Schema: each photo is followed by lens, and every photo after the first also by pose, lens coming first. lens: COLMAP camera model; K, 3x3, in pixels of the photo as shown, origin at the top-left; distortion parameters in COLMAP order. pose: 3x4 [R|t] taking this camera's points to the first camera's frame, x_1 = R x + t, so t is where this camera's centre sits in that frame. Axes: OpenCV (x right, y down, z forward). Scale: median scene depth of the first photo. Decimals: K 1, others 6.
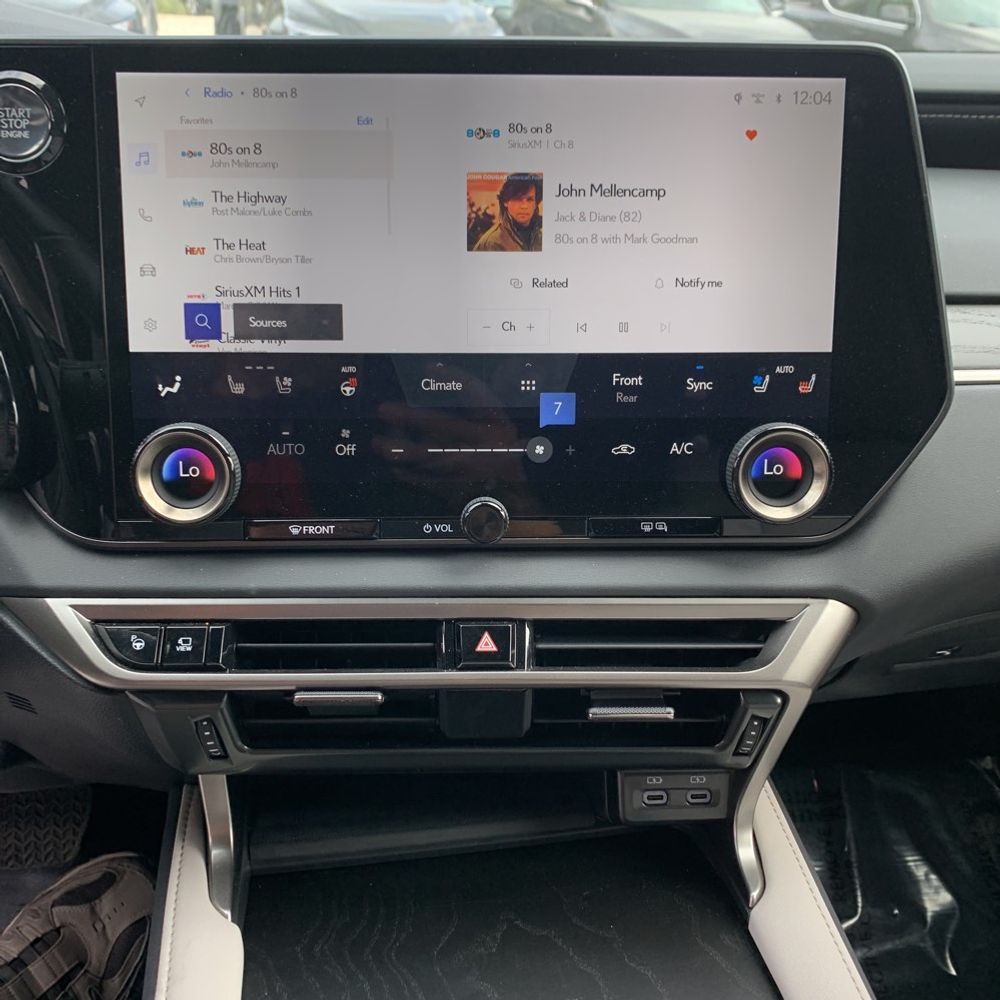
lens RADIAL K [[1092.1, 0, 500.0], [0, 1092.1, 500.0], [0, 0, 1]] dist [0.190170, -0.459329]
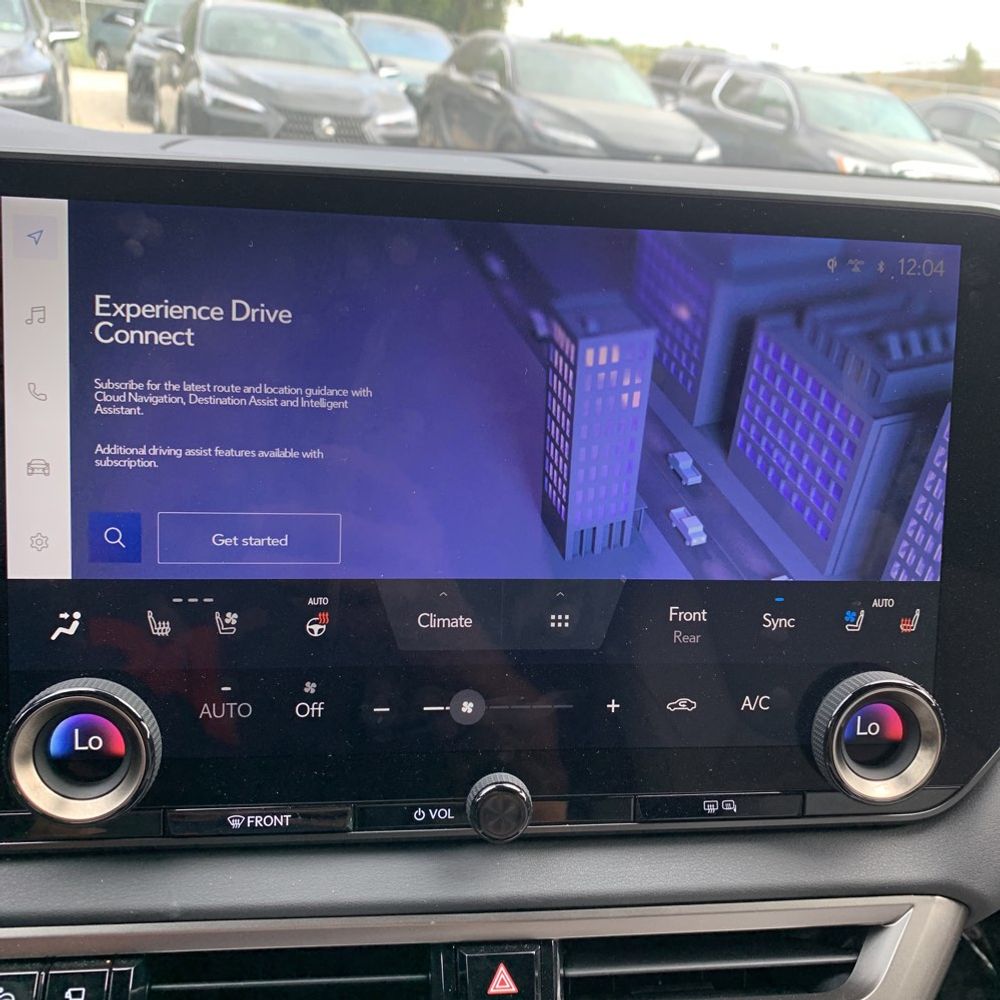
lens RADIAL K [[1069.6, 0, 512.3], [0, 1069.6, 491.2], [0, 0, 1]] dist [0.024413, -0.011269]
pose [[0.992974, 0.014070, 0.117493, -0.093108], [-0.007214, 0.998257, -0.058577, -0.150121], [-0.118112, 0.057318, 0.991345, 0.272785]]
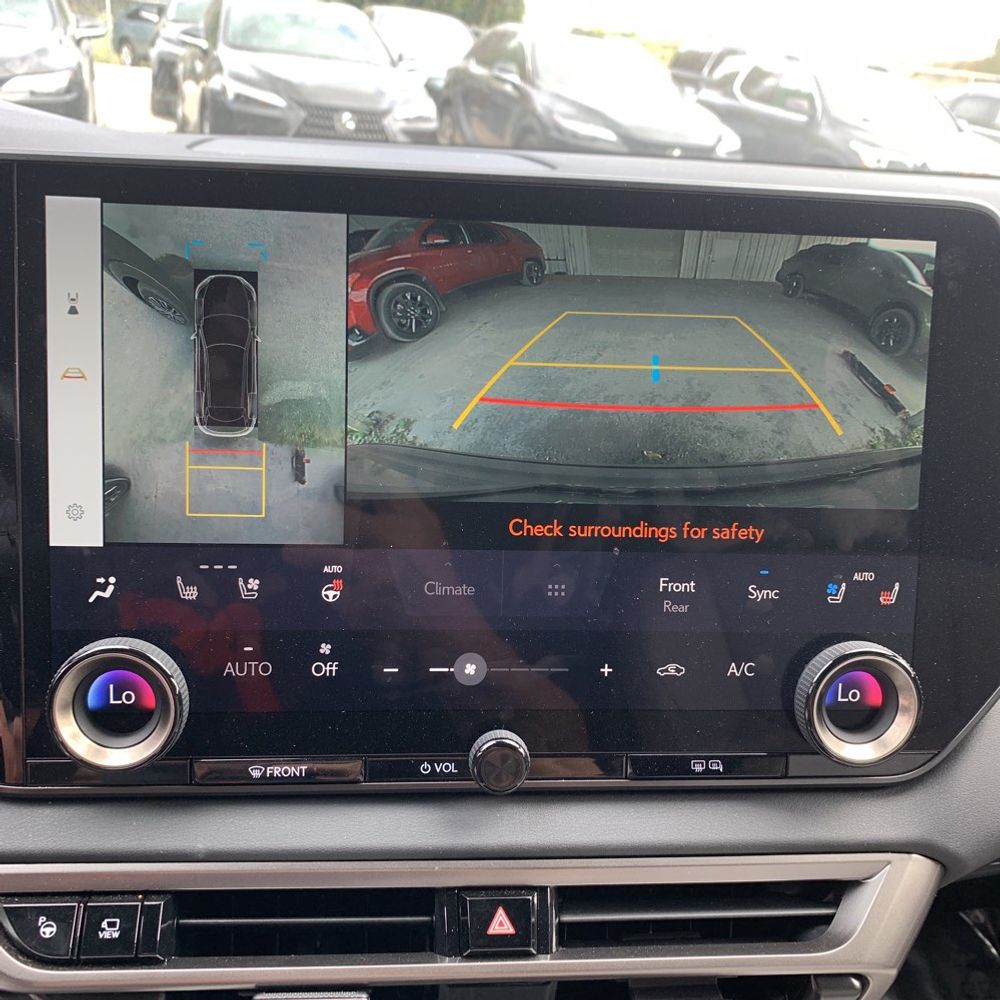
lens RADIAL K [[1066.2, 0, 495.6], [0, 1066.2, 494.2], [0, 0, 1]] dist [0.079366, -0.153977]
pose [[0.996207, 0.018835, 0.084953, -0.086374], [-0.014599, 0.998632, -0.050212, -0.134943], [-0.085783, 0.048781, 0.995119, 0.219345]]
